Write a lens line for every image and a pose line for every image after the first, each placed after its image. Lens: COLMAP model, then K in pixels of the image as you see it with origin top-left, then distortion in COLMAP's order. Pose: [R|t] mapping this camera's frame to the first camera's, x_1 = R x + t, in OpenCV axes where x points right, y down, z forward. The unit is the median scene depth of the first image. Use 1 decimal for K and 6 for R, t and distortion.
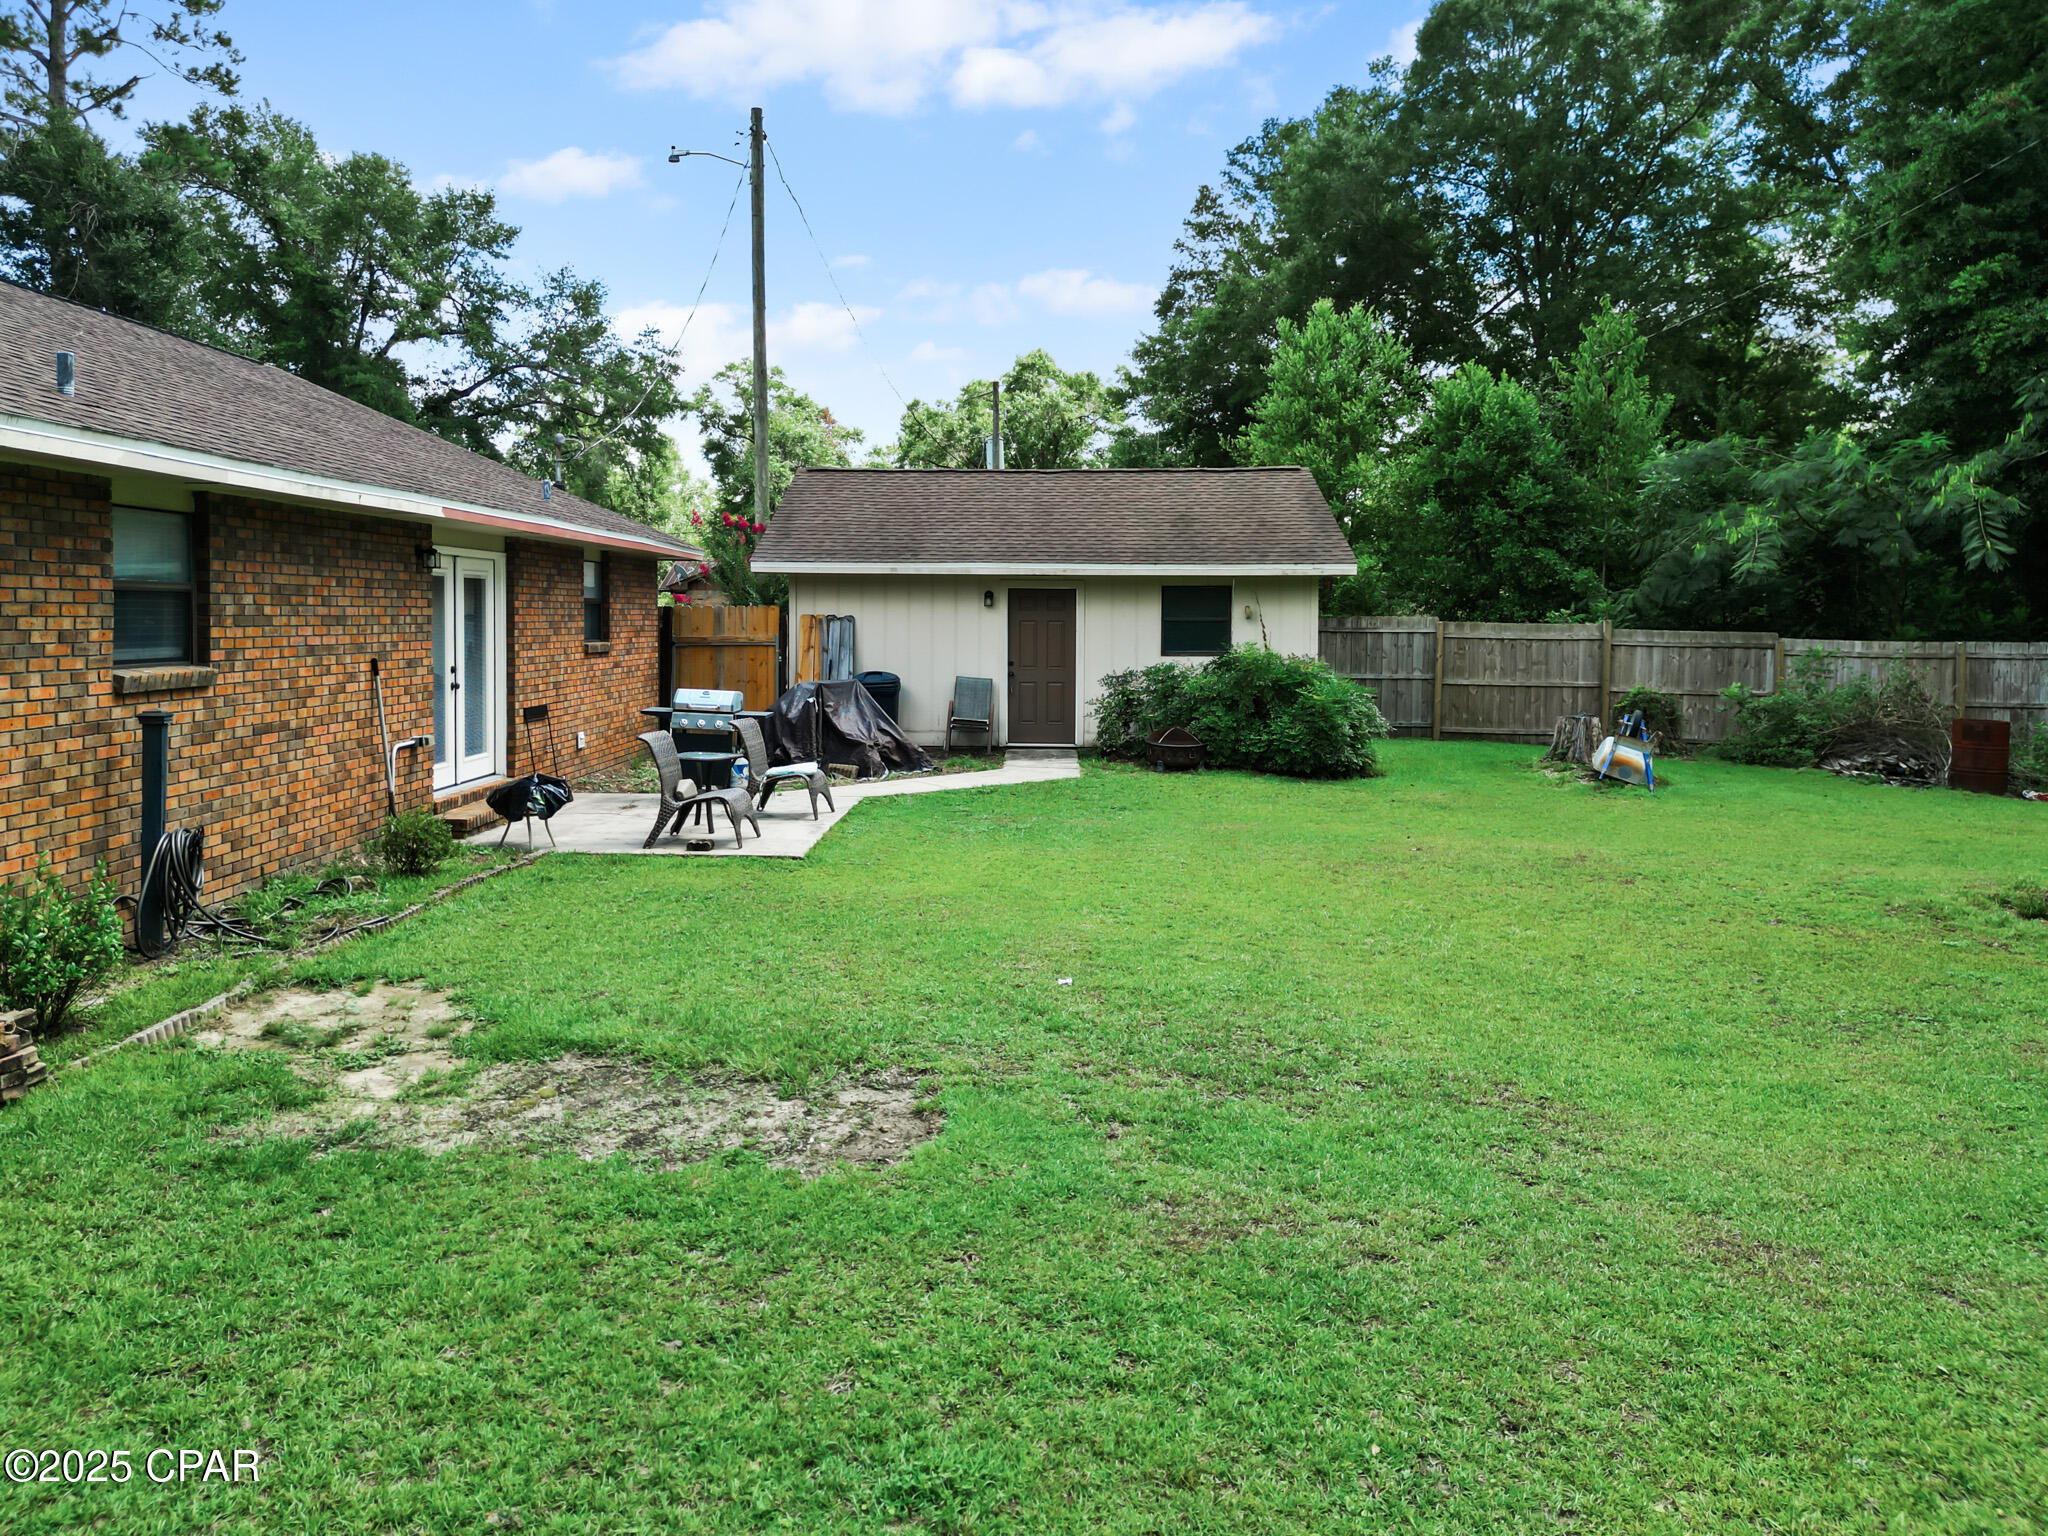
lens RADIAL K [[1522.3, 0, 1010.1], [0, 1522.3, 652.5], [0, 0, 1]] dist [0.063874, -0.057662]
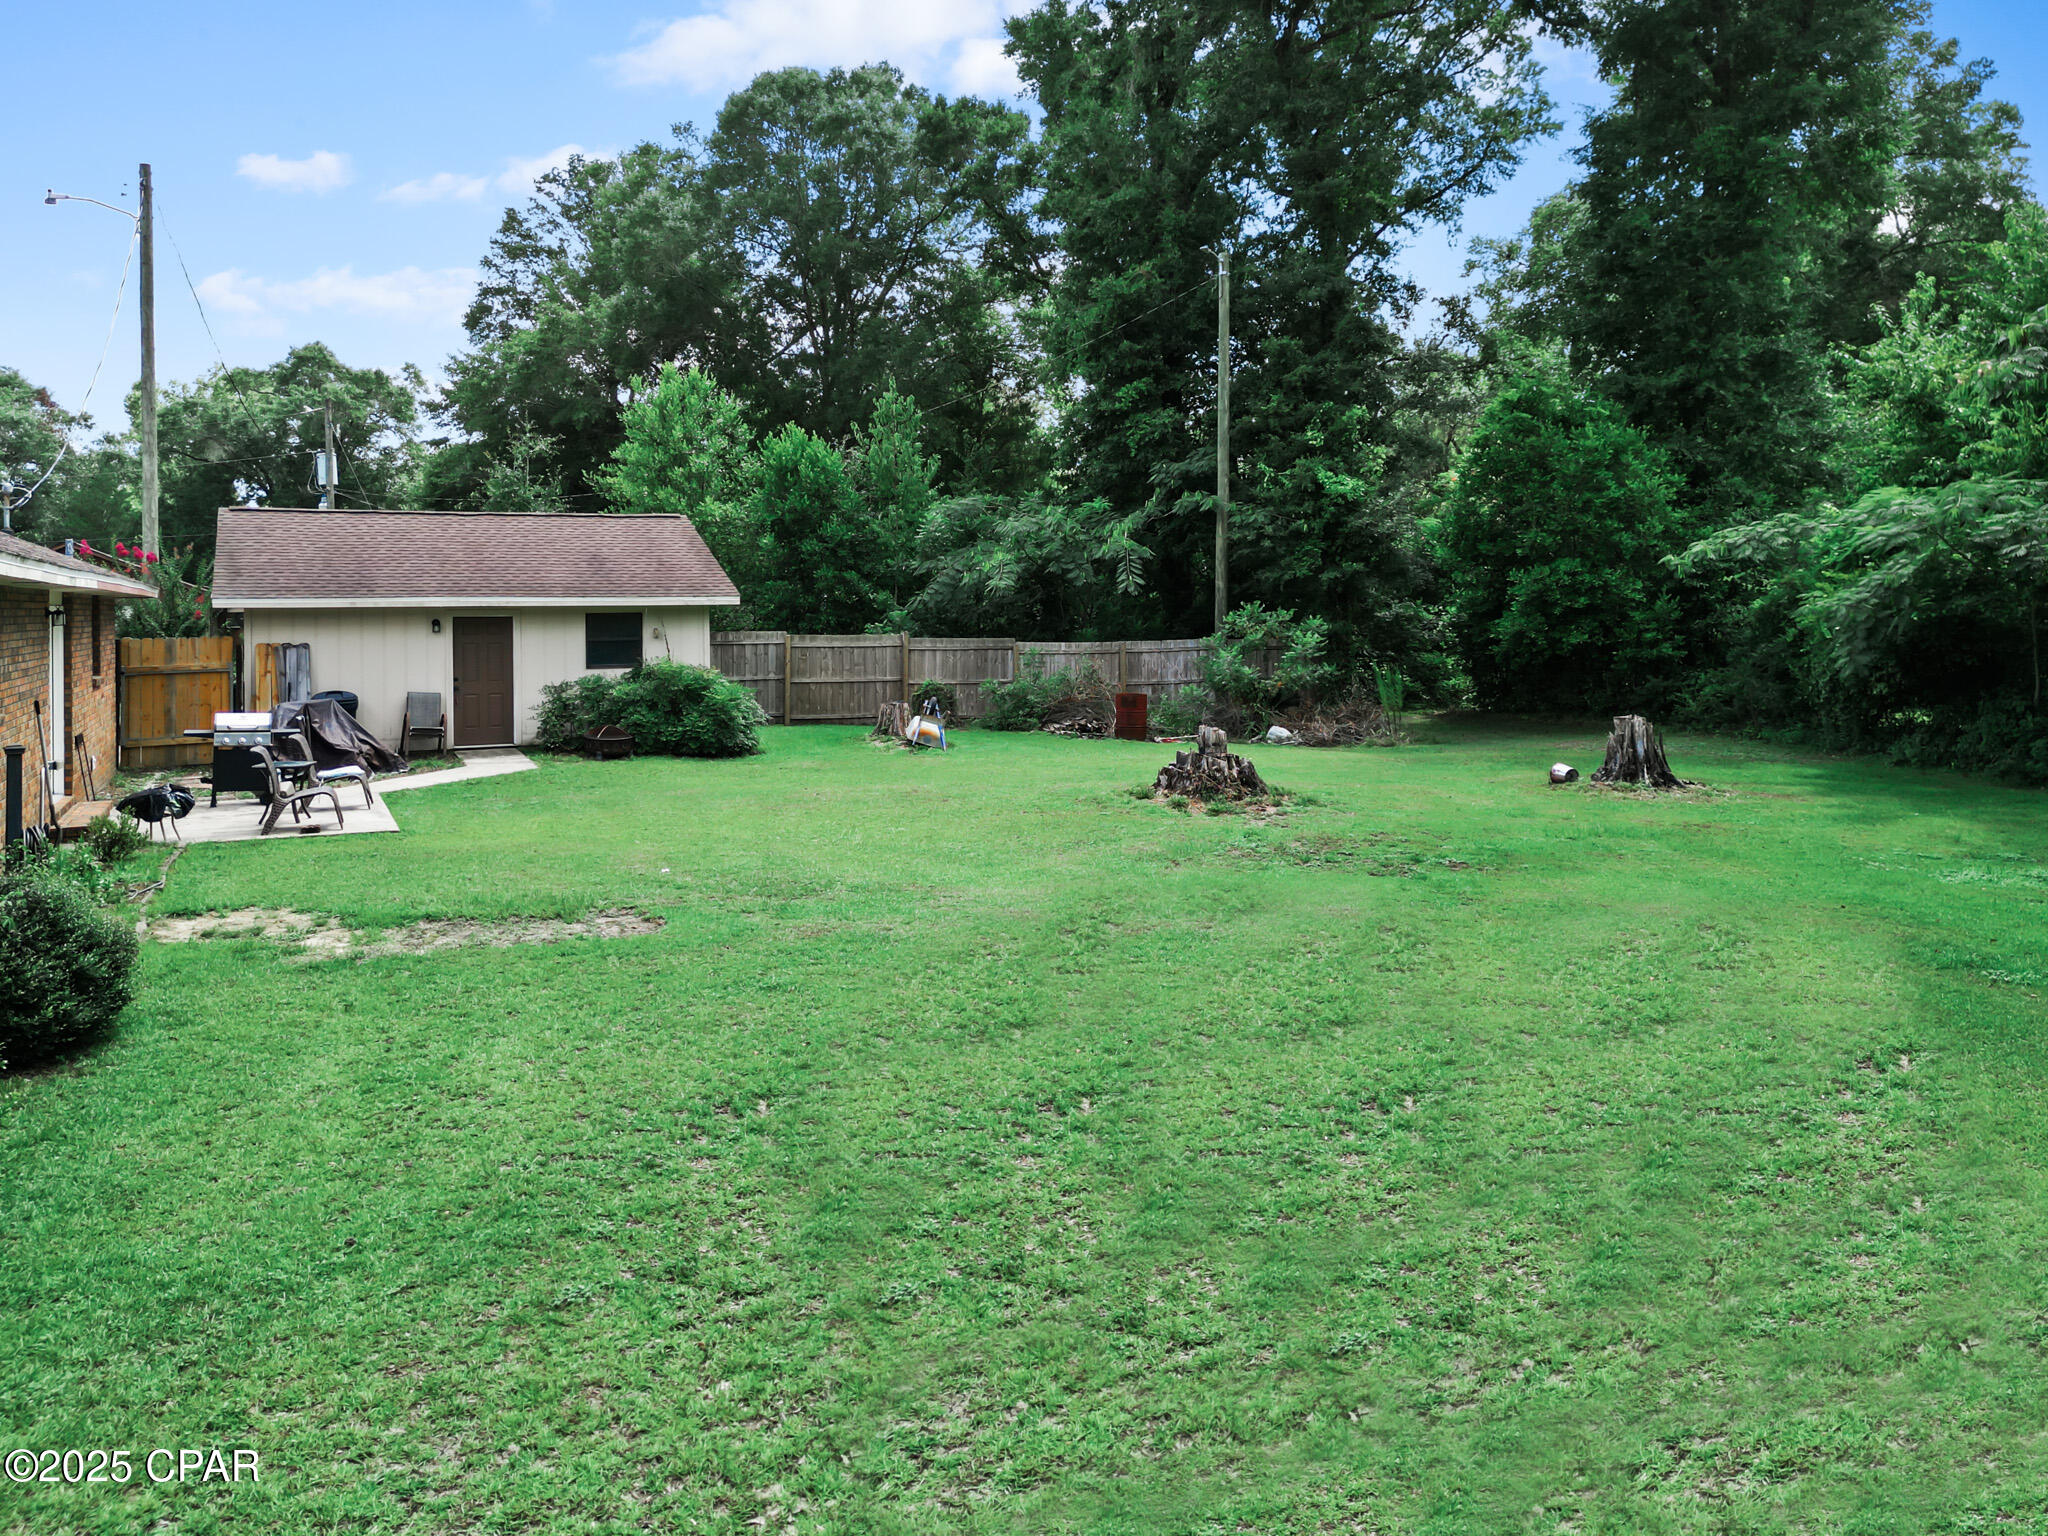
lens RADIAL K [[1461.6, 0, 1024.0], [0, 1461.6, 768.0], [0, 0, 1]] dist [0.058904, -0.056998]
pose [[0.890373, -0.064138, 0.450691, -0.110878], [0.027447, 0.995788, 0.087486, -0.010999], [-0.454404, -0.065525, 0.888383, -0.212271]]
